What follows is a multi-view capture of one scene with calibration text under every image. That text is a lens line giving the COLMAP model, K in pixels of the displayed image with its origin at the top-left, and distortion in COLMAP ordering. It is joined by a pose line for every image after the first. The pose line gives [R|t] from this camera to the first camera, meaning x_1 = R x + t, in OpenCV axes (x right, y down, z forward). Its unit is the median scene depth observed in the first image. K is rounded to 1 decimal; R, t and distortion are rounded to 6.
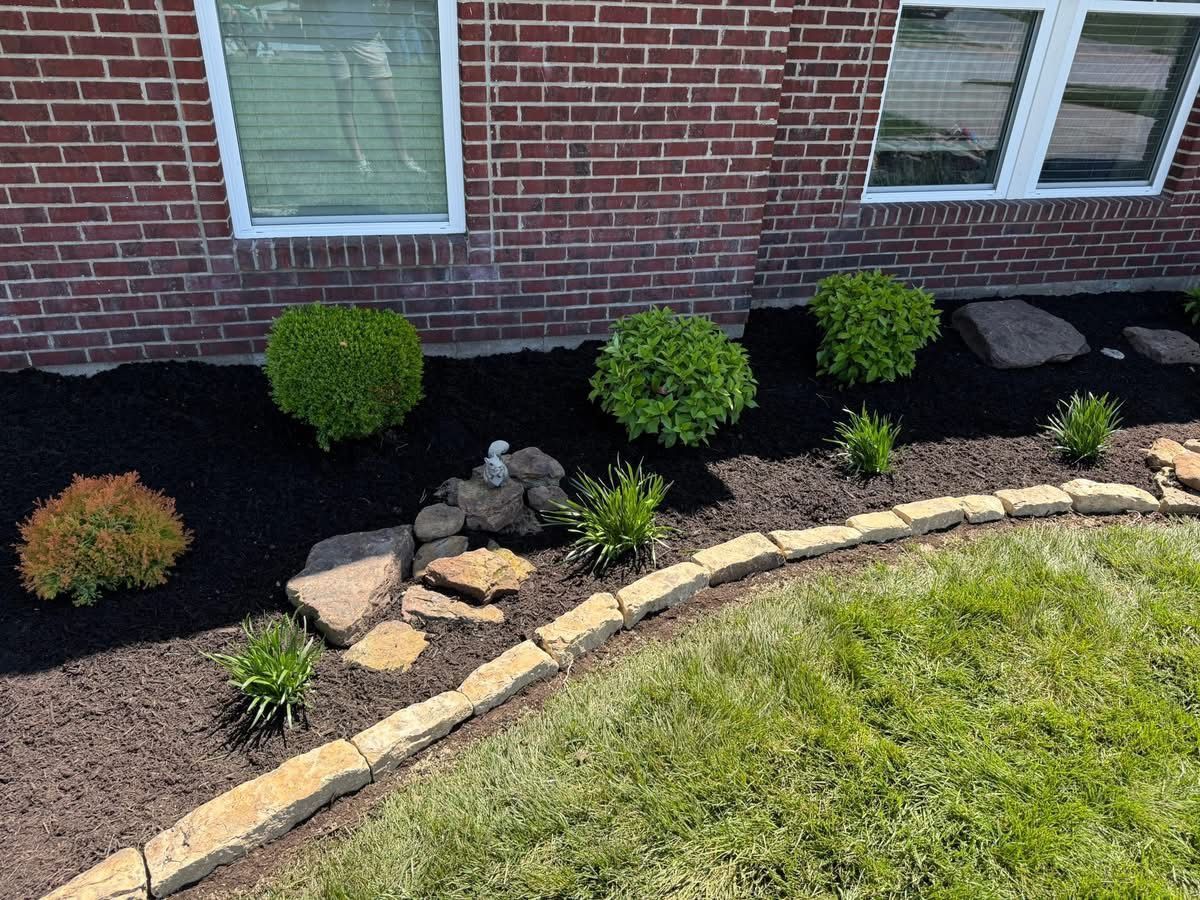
lens RADIAL K [[839.5, 0, 596.1], [0, 839.5, 439.4], [0, 0, 1]] dist [0.026105, -0.012313]
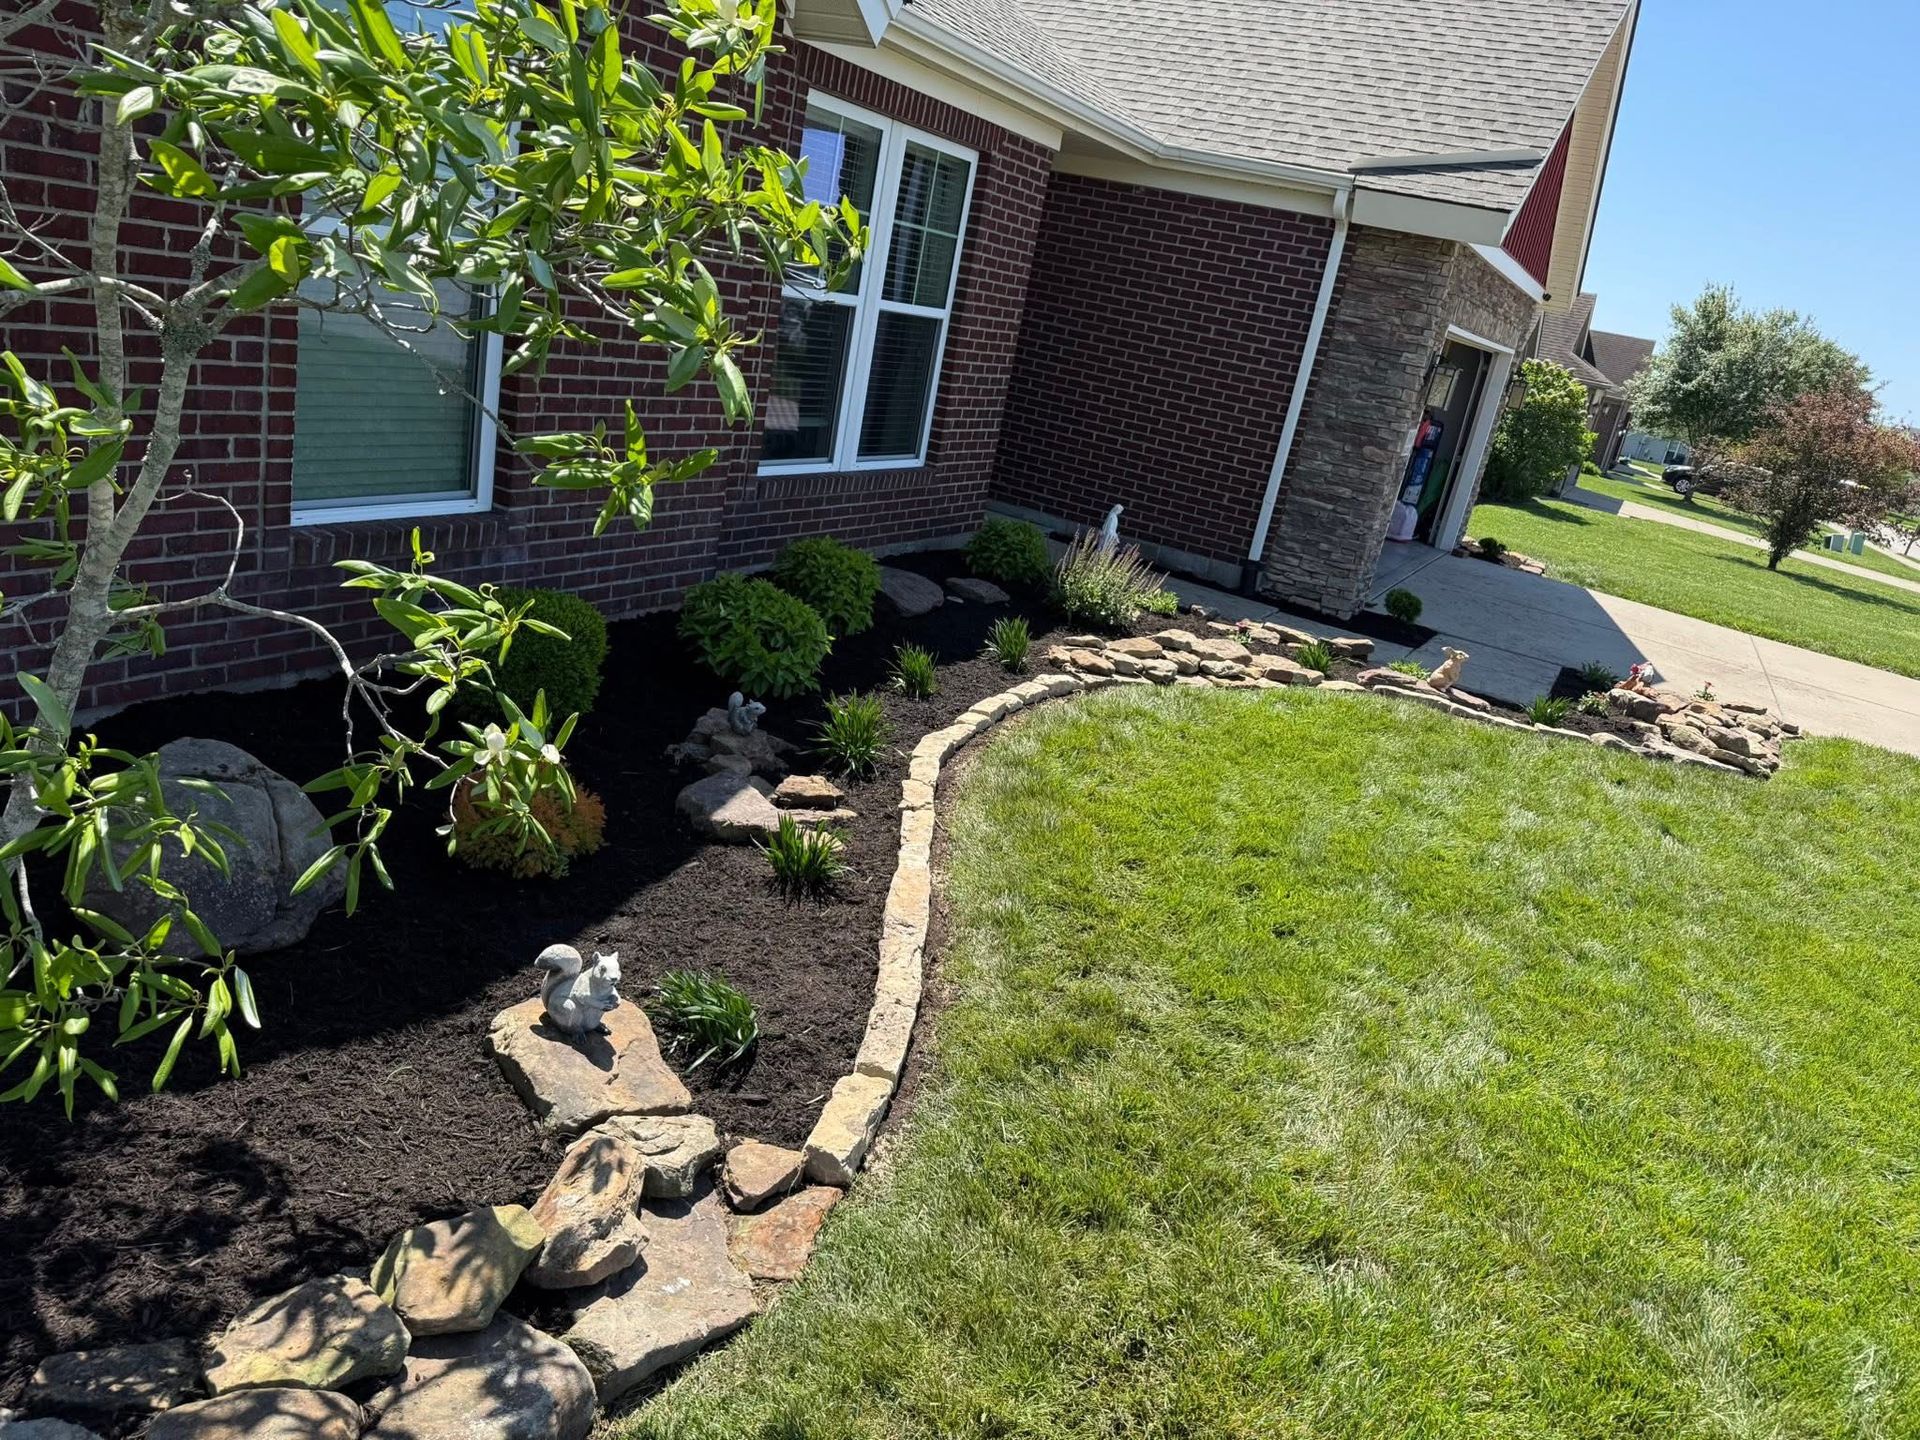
lens RADIAL K [[1343.2, 0, 966.4], [0, 1343.2, 726.2], [0, 0, 1]] dist [0.026105, -0.012313]
pose [[0.659242, -0.151574, 0.736495, -0.965933], [0.217849, 0.975965, 0.005860, 0.079222], [-0.719682, 0.156581, 0.676417, -0.299546]]
